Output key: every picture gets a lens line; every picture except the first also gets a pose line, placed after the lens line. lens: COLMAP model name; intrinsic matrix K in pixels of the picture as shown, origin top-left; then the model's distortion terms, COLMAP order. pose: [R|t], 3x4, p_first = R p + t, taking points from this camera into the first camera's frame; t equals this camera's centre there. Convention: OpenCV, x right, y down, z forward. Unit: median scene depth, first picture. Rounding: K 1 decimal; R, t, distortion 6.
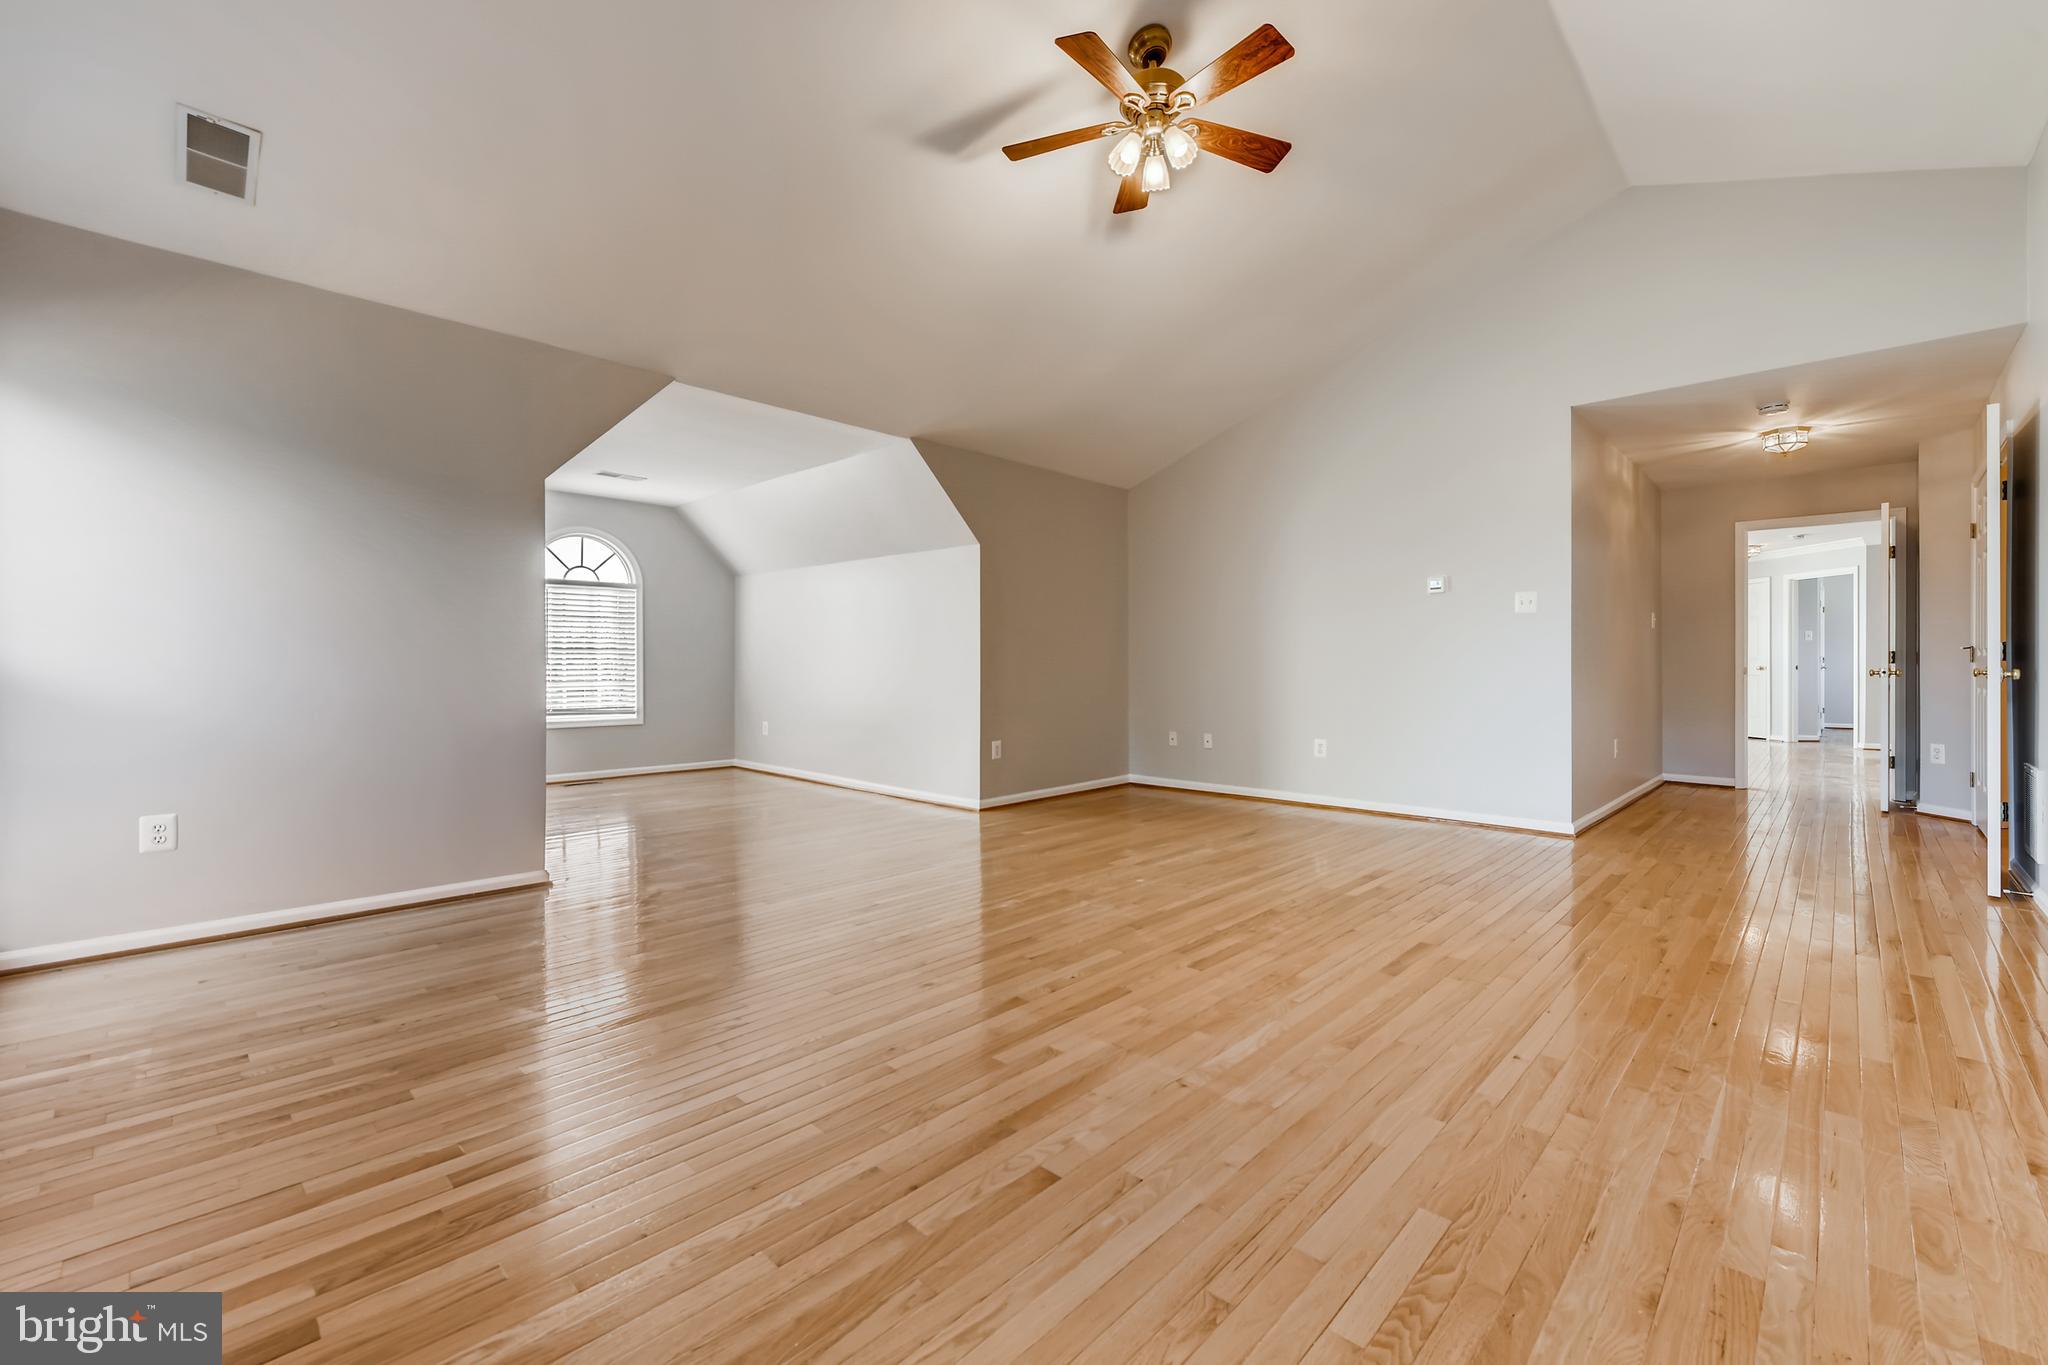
lens RADIAL K [[831.8, 0, 1023.4], [0, 831.8, 671.9], [0, 0, 1]] dist [0.000519, 0.000021]
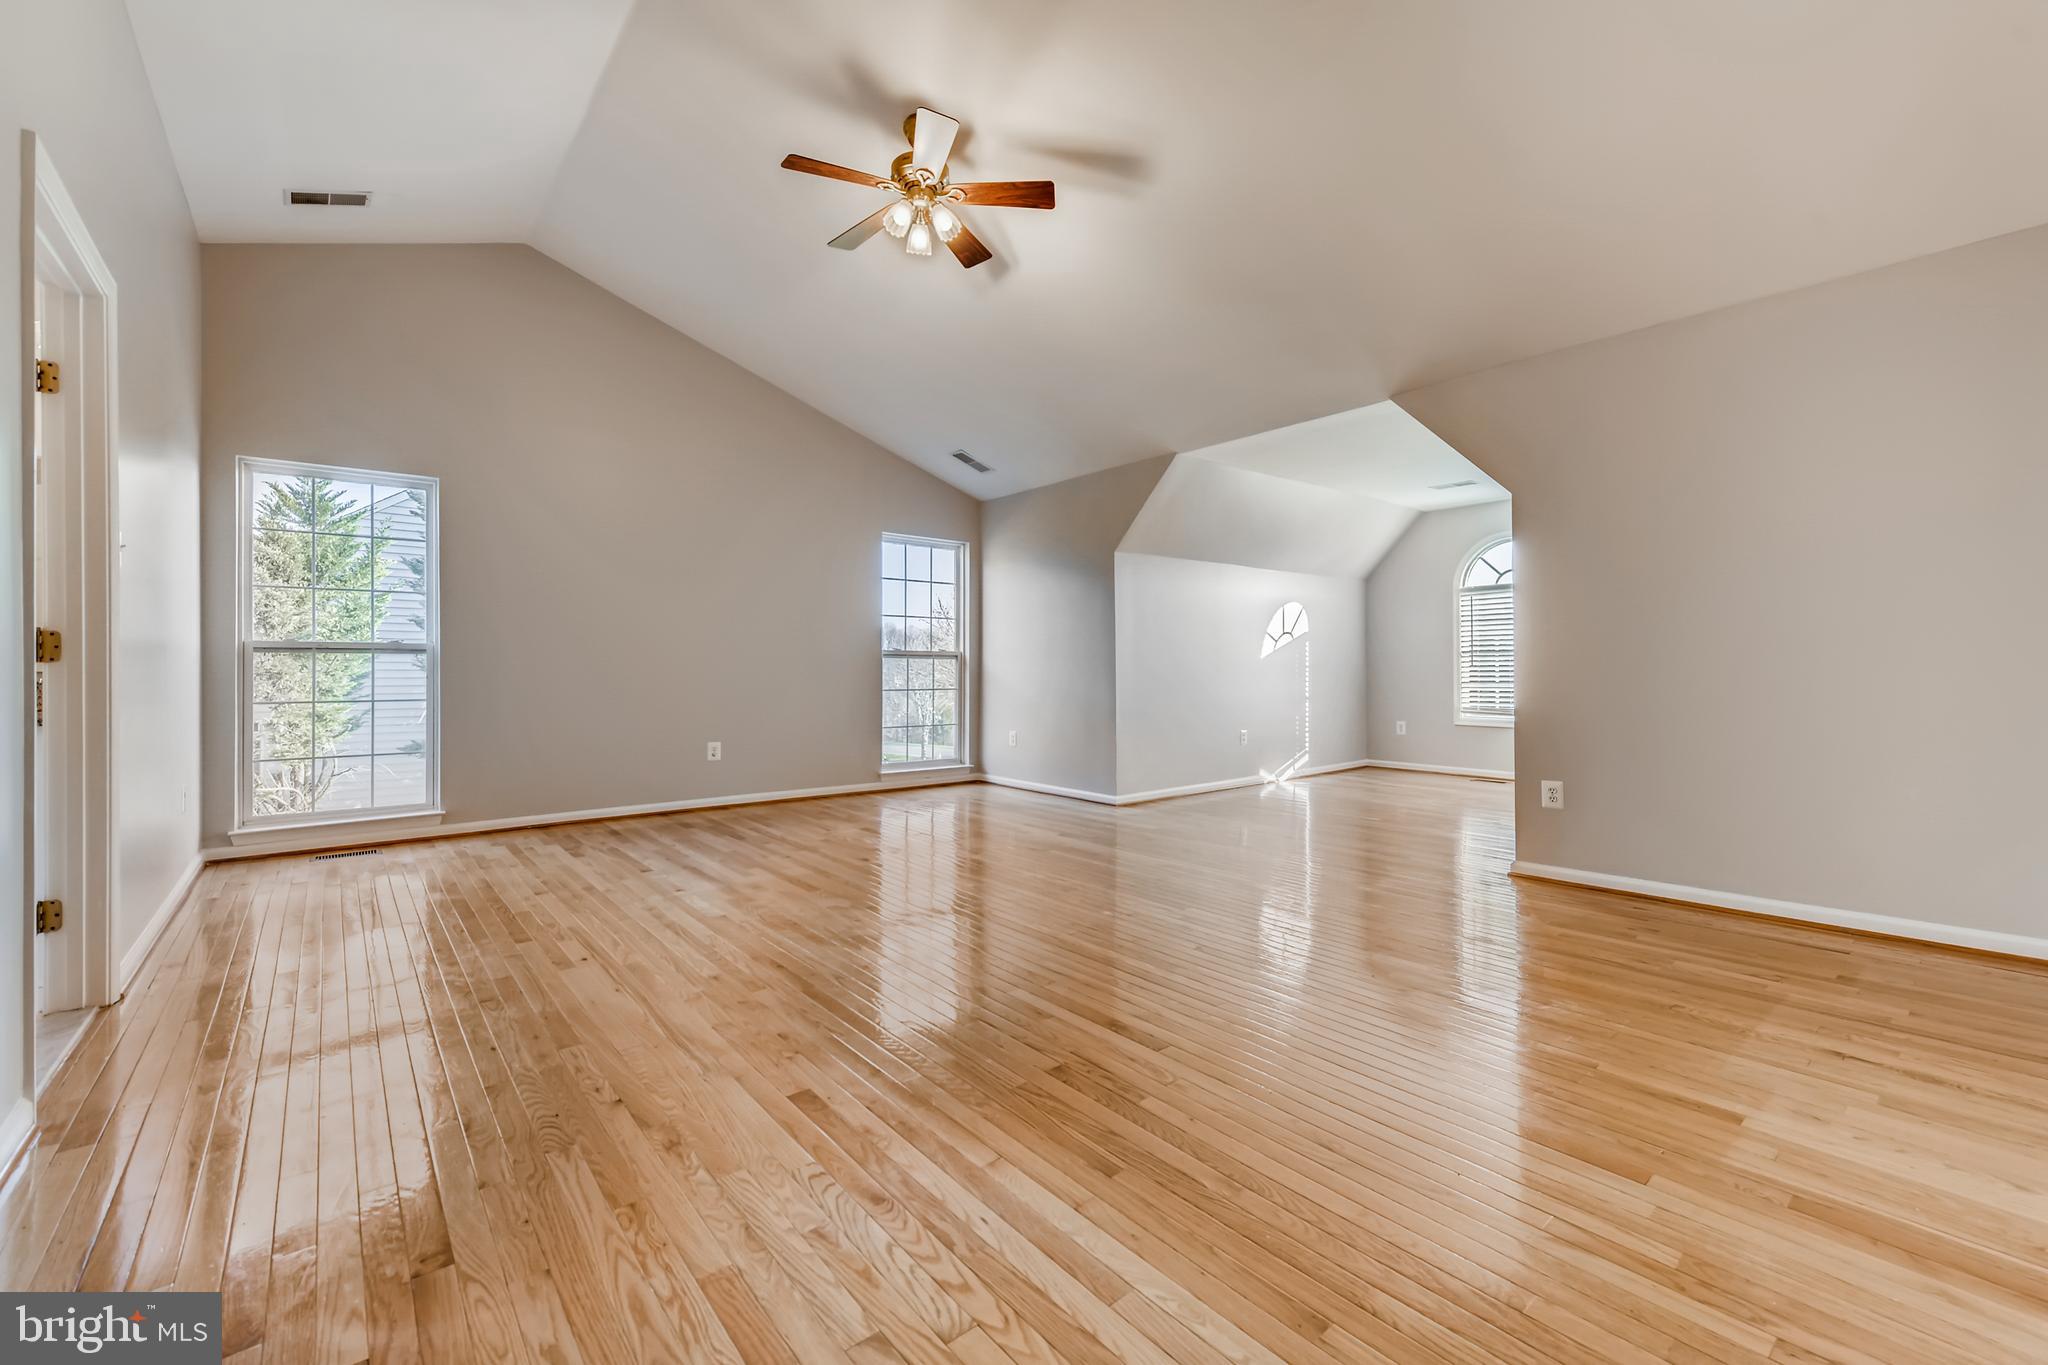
lens RADIAL K [[840.2, 0, 1041.8], [0, 840.2, 666.8], [0, 0, 1]] dist [0.002070, 0.000133]
pose [[-0.089524, -0.005964, -0.995967, 0.919700], [-0.000104, 0.999982, -0.005979, -0.004408], [0.995985, -0.000431, -0.089523, 0.905849]]
